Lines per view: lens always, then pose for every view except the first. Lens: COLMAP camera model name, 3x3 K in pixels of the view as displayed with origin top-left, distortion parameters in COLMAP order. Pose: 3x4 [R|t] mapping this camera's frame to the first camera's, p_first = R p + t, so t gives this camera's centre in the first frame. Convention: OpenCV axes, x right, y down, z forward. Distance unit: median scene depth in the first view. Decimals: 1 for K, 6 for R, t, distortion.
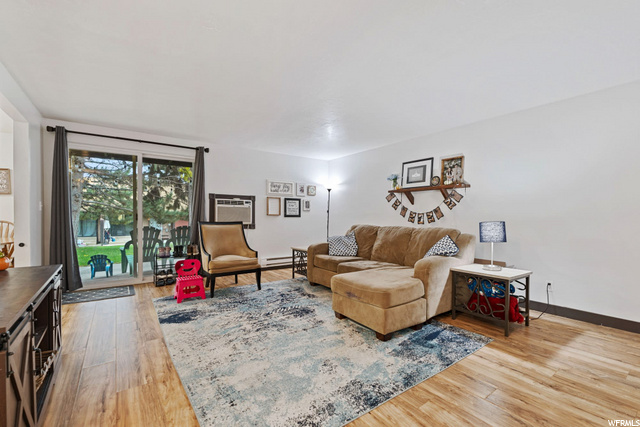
lens RADIAL K [[284.1, 0, 318.6], [0, 284.1, 220.5], [0, 0, 1]] dist [-0.000570, -0.000091]
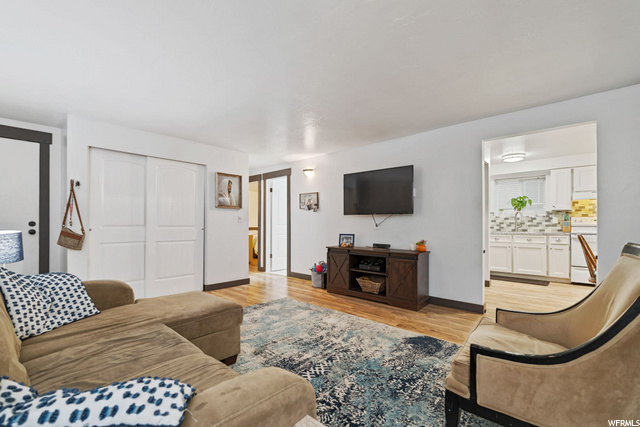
lens RADIAL K [[274.3, 0, 321.9], [0, 274.3, 217.2], [0, 0, 1]] dist [-0.001388, -0.000112]
pose [[-0.976704, -0.010609, -0.214329, -0.001534], [-0.009063, 0.999925, -0.008195, -0.026992], [0.214400, -0.006062, -0.976727, 1.583426]]
